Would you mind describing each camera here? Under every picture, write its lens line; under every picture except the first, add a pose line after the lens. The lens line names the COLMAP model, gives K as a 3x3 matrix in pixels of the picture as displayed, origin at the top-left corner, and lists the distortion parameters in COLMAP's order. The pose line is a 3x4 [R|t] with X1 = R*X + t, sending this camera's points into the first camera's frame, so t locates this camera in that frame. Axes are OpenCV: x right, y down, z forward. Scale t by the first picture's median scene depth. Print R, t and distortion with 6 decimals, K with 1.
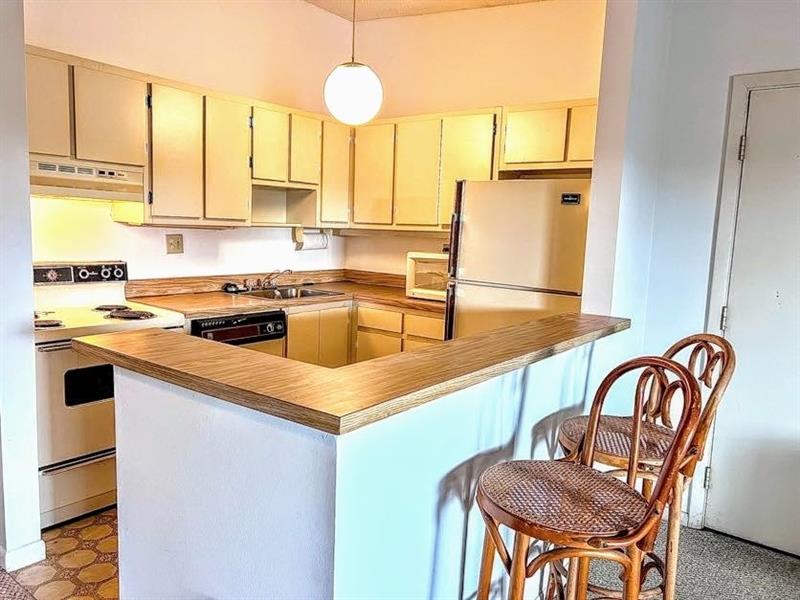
lens RADIAL K [[612.1, 0, 399.2], [0, 612.1, 302.9], [0, 0, 1]] dist [0.045528, -0.026025]
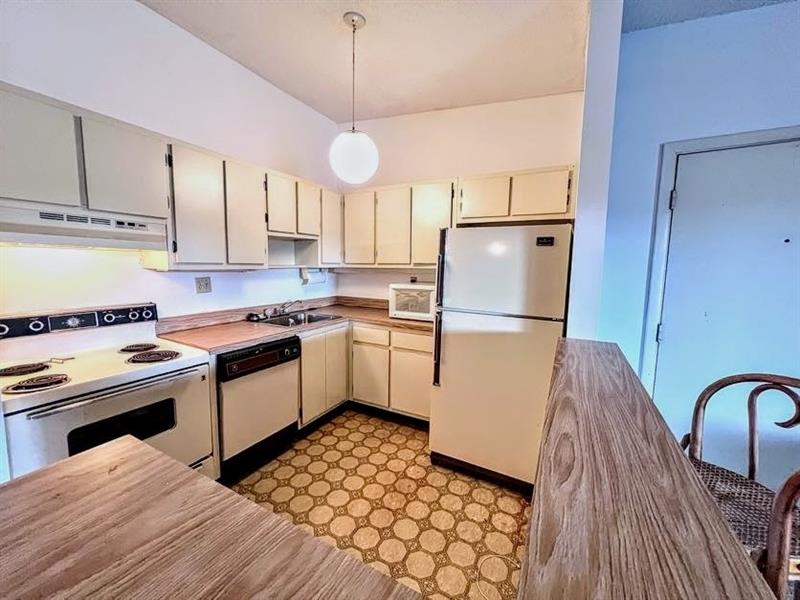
lens RADIAL K [[322.7, 0, 396.4], [0, 322.7, 298.4], [0, 0, 1]] dist [0.001394, 0.000464]
pose [[0.988546, -0.038644, 0.145891, -0.087894], [0.040829, 0.999094, -0.012013, -0.049487], [-0.145295, 0.017832, 0.989228, 0.338811]]
